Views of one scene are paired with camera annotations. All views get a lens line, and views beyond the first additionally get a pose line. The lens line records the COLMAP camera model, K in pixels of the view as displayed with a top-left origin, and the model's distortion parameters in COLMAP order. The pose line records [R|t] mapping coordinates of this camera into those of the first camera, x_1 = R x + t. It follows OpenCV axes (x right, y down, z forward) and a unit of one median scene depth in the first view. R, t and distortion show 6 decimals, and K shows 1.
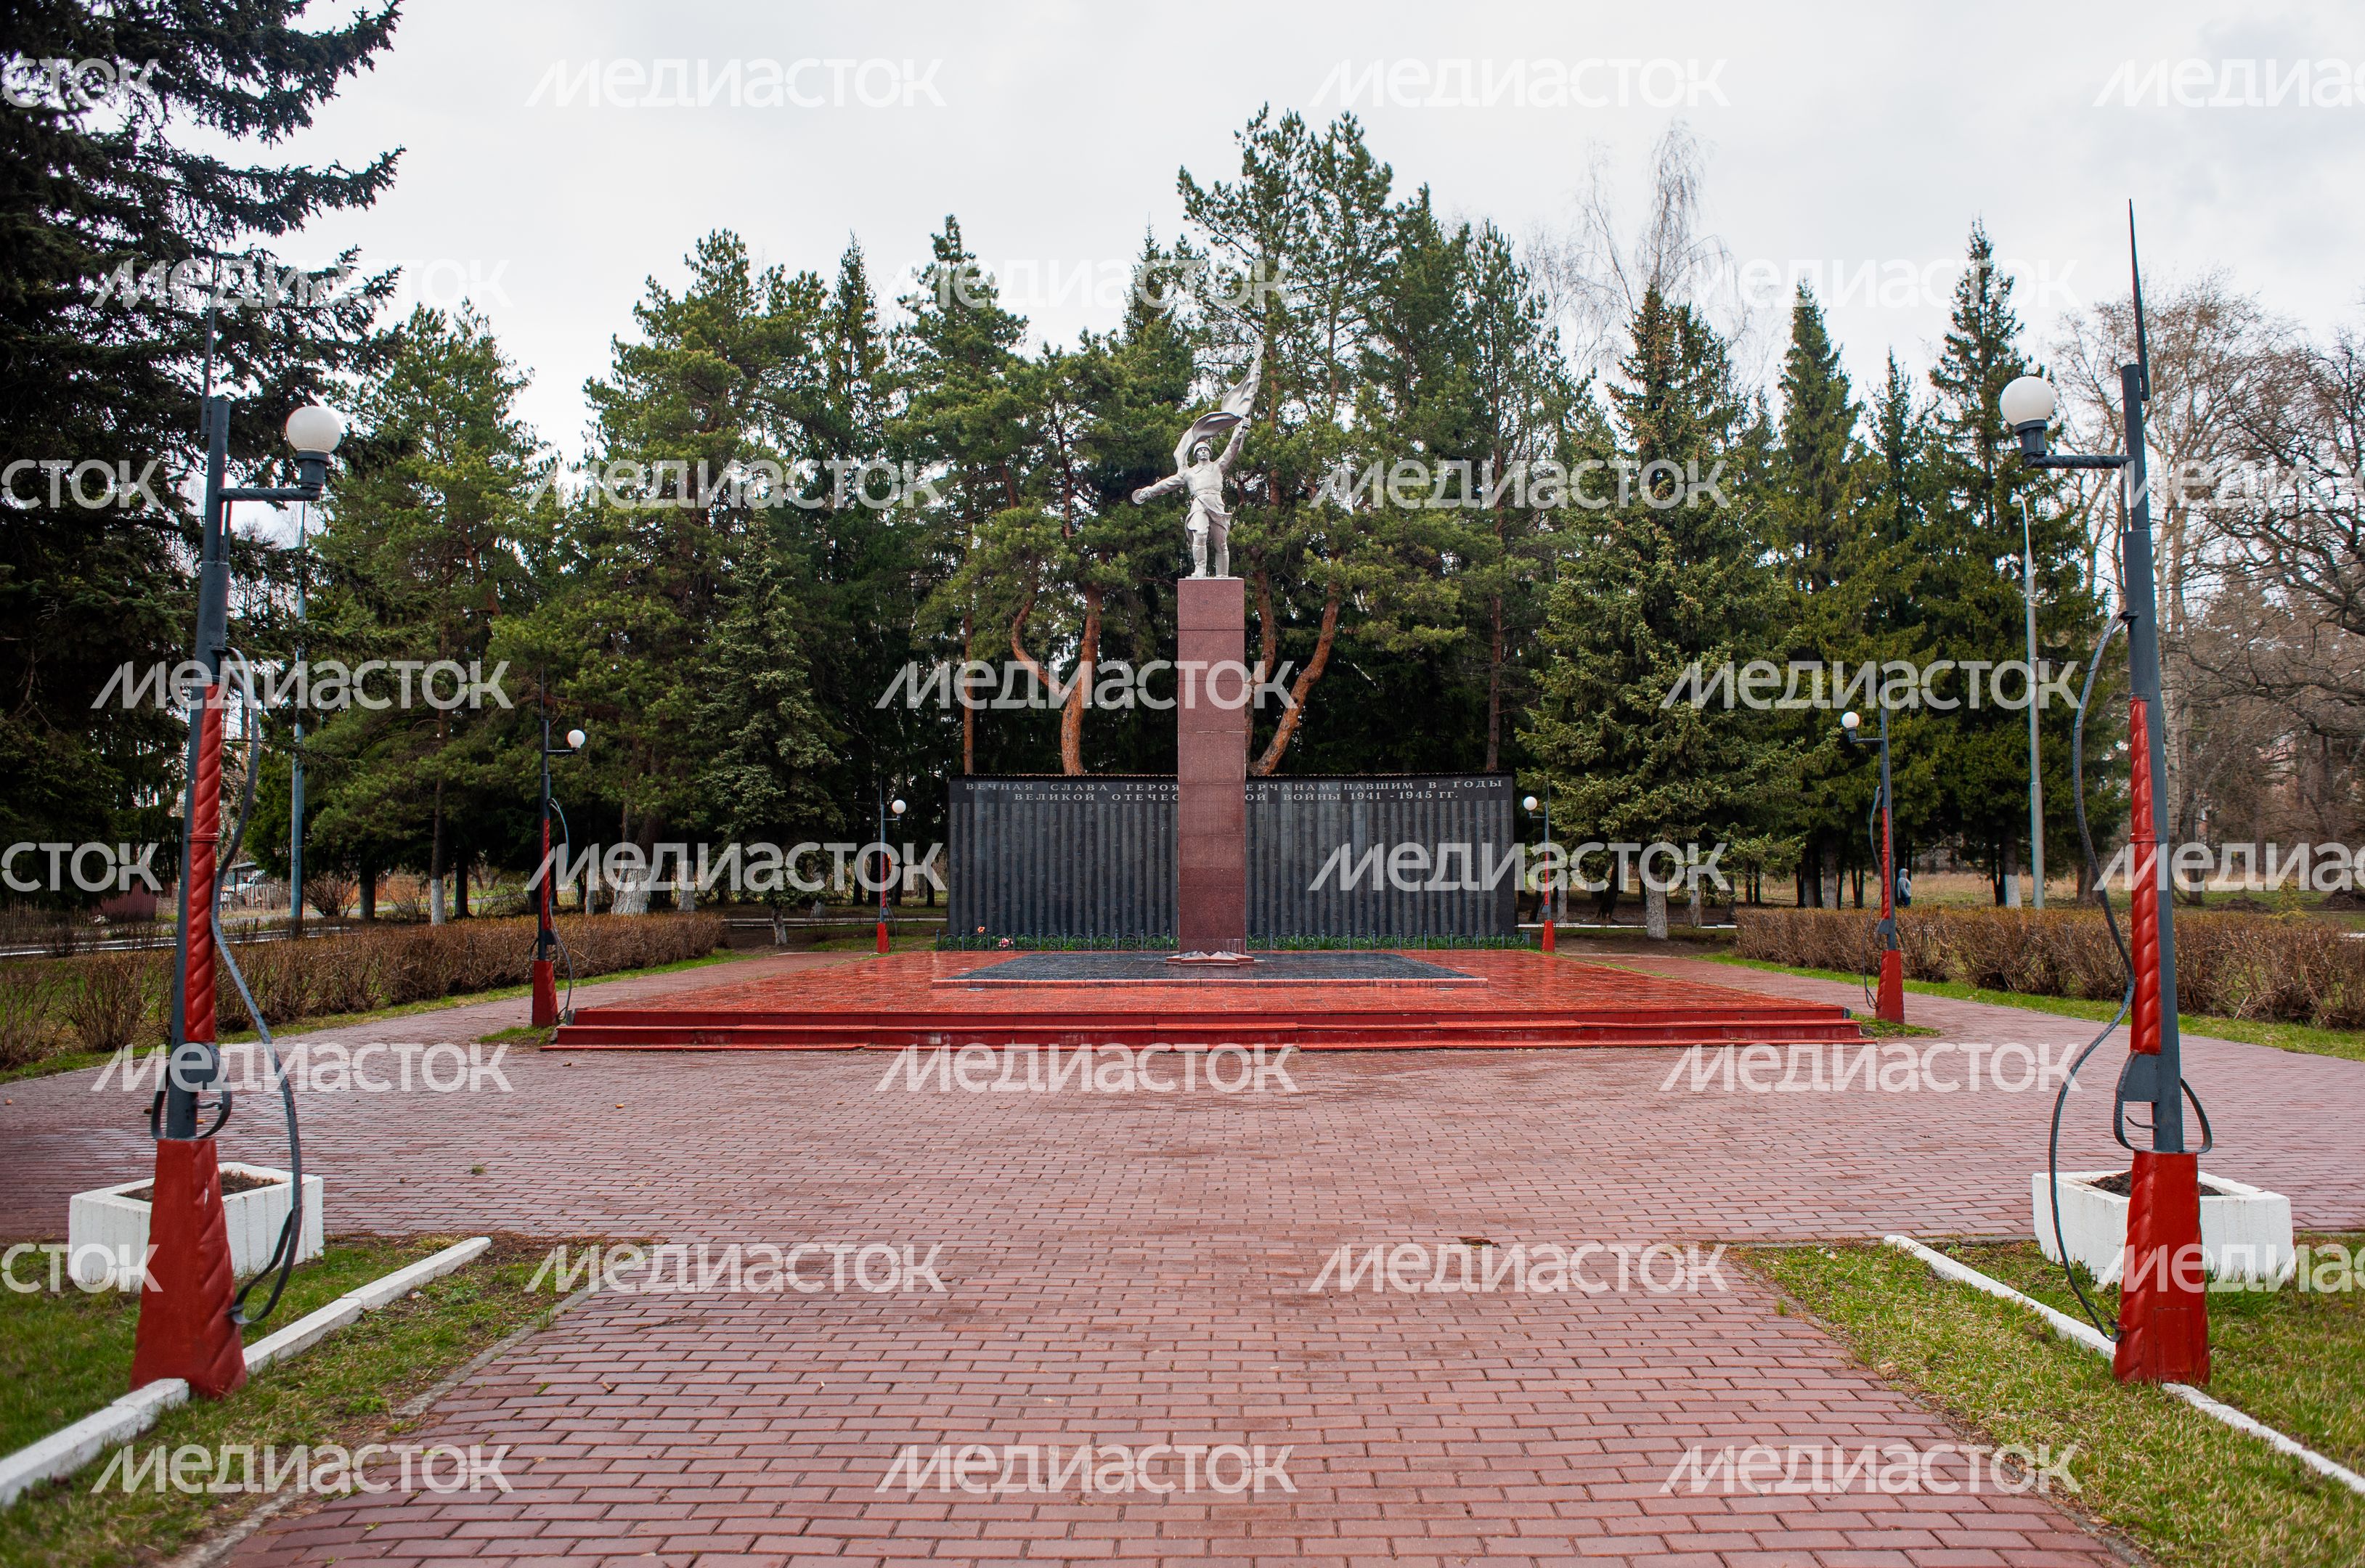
lens RADIAL K [[1733.2, 0, 1240.2], [0, 1733.2, 765.9], [0, 0, 1]] dist [-0.089338, 0.086732]
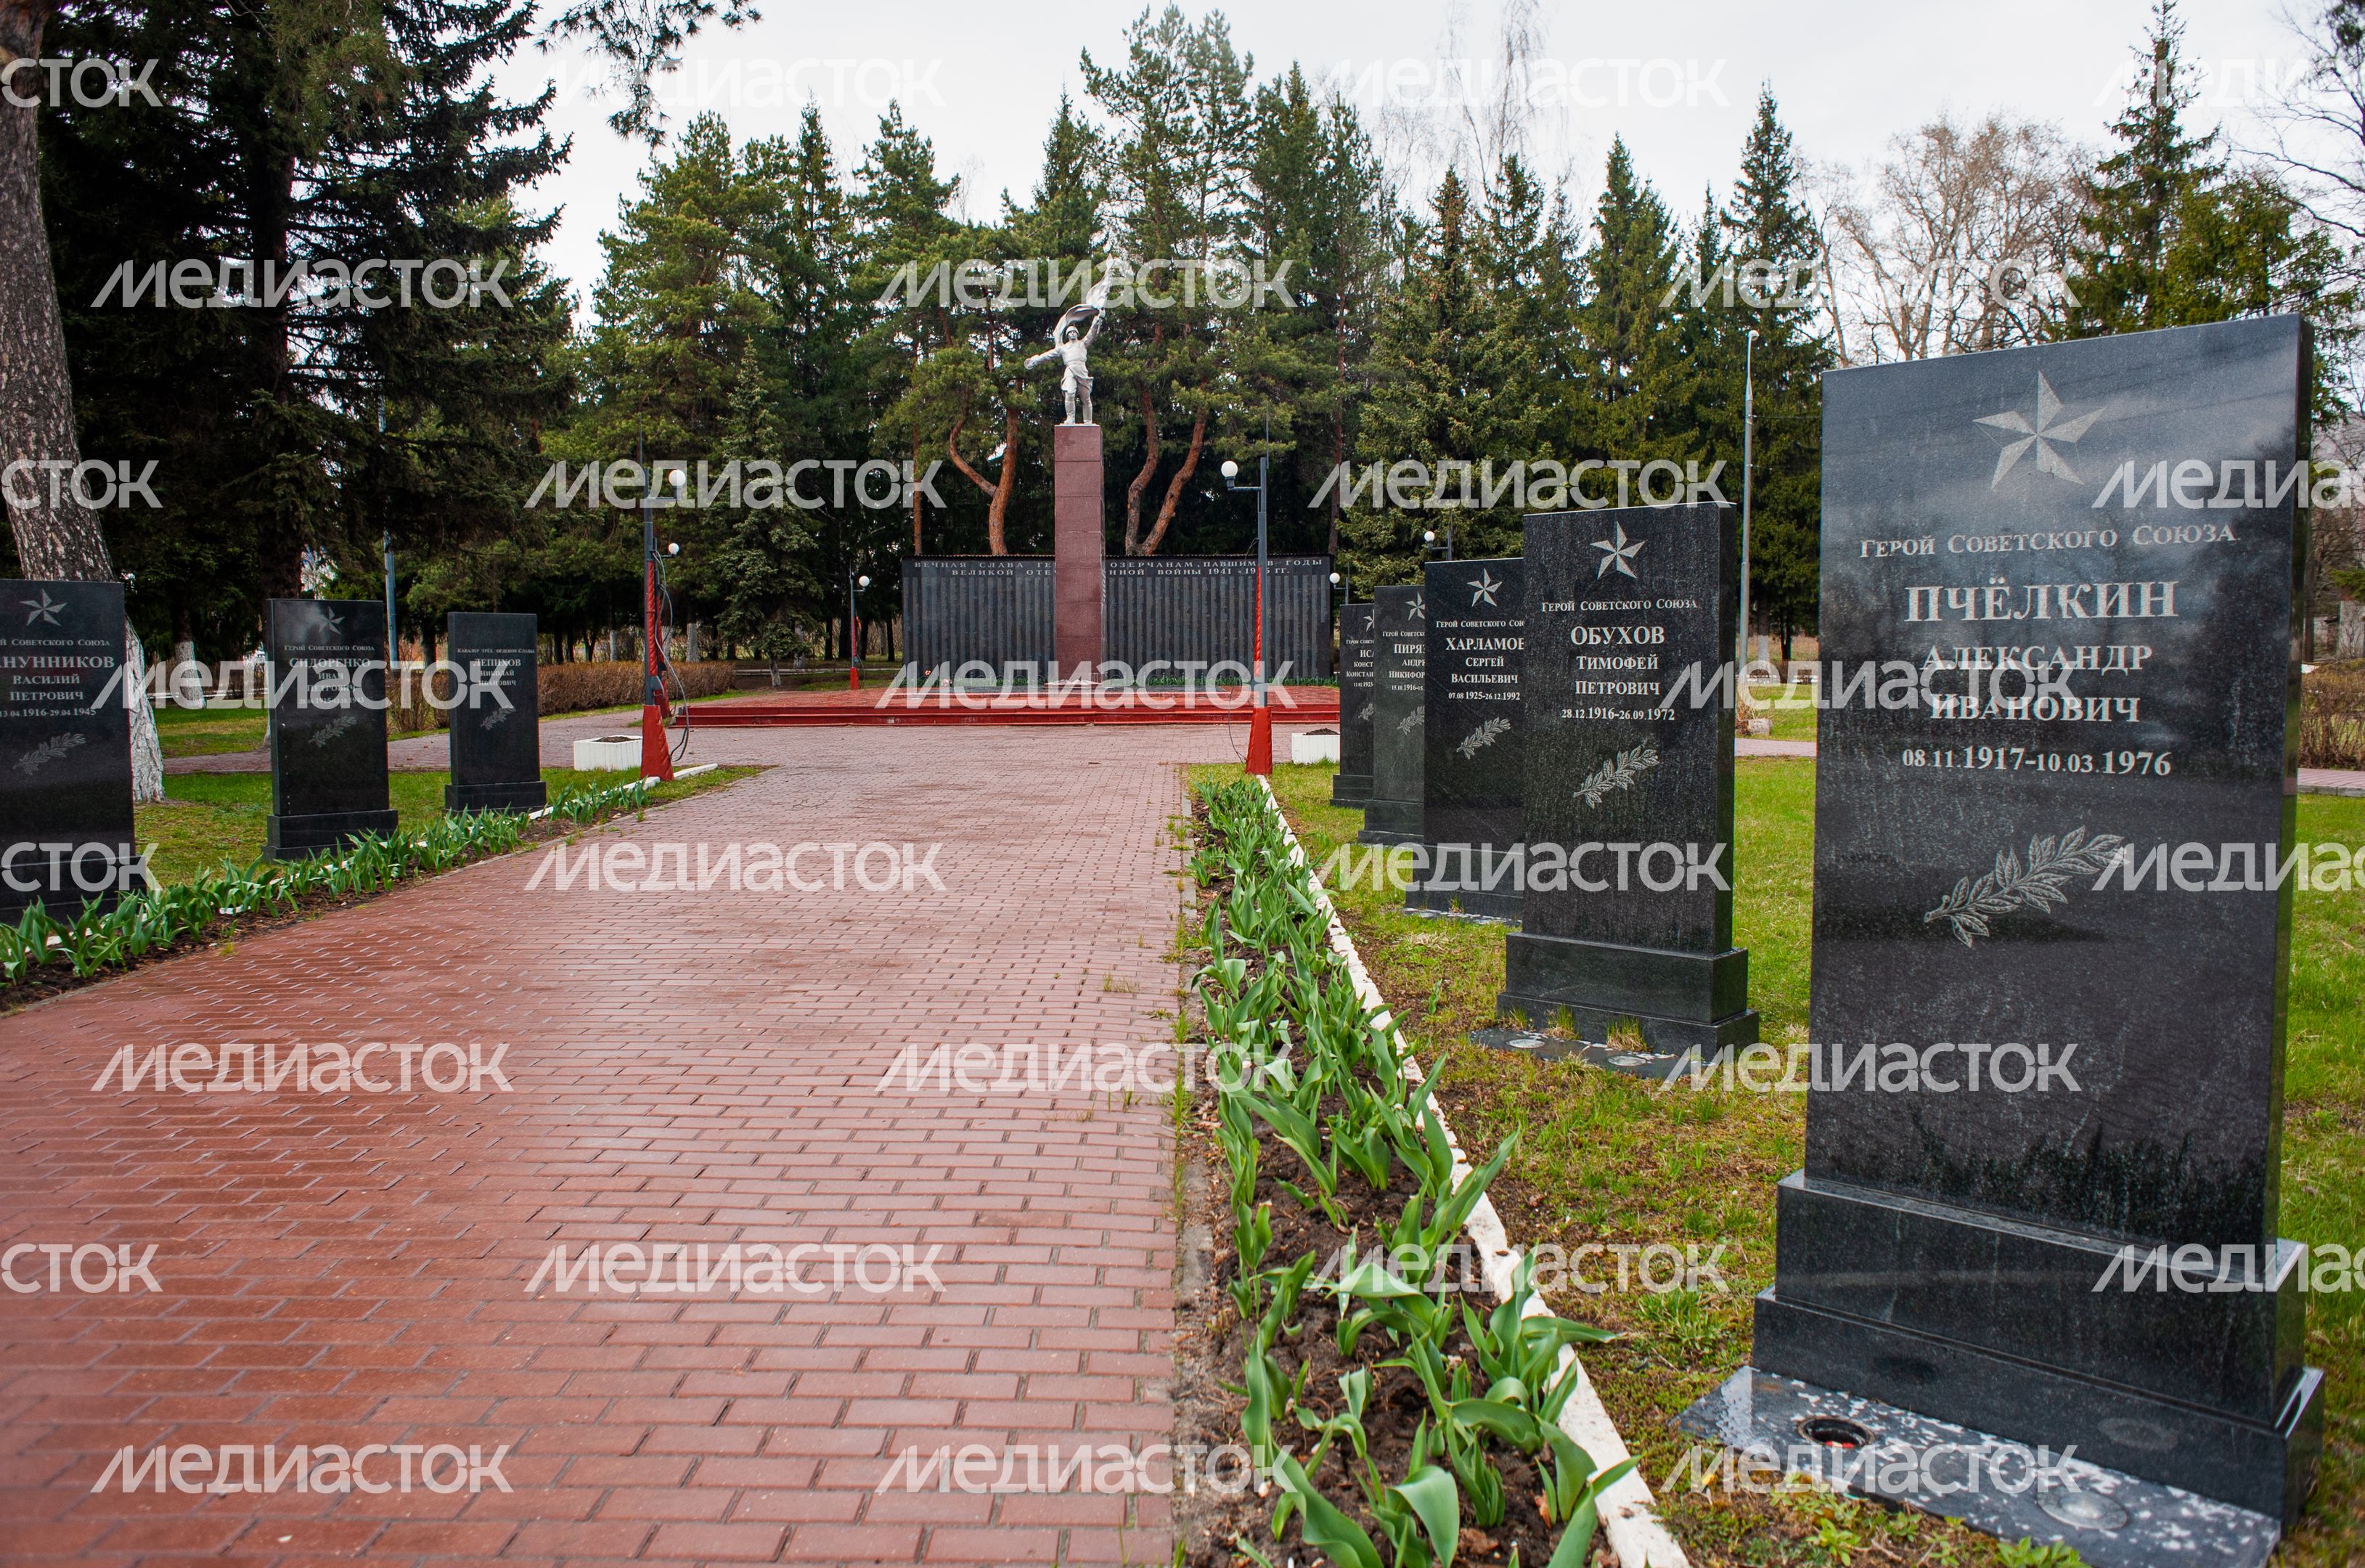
lens RADIAL K [[1680.6, 0, 1227.3], [0, 1680.6, 770.3], [0, 0, 1]] dist [-0.092673, 0.081779]
pose [[0.999807, -0.002230, 0.019535, 0.046343], [-0.000563, 0.989891, 0.141828, -0.012149], [-0.019653, -0.141812, 0.989699, -0.246470]]
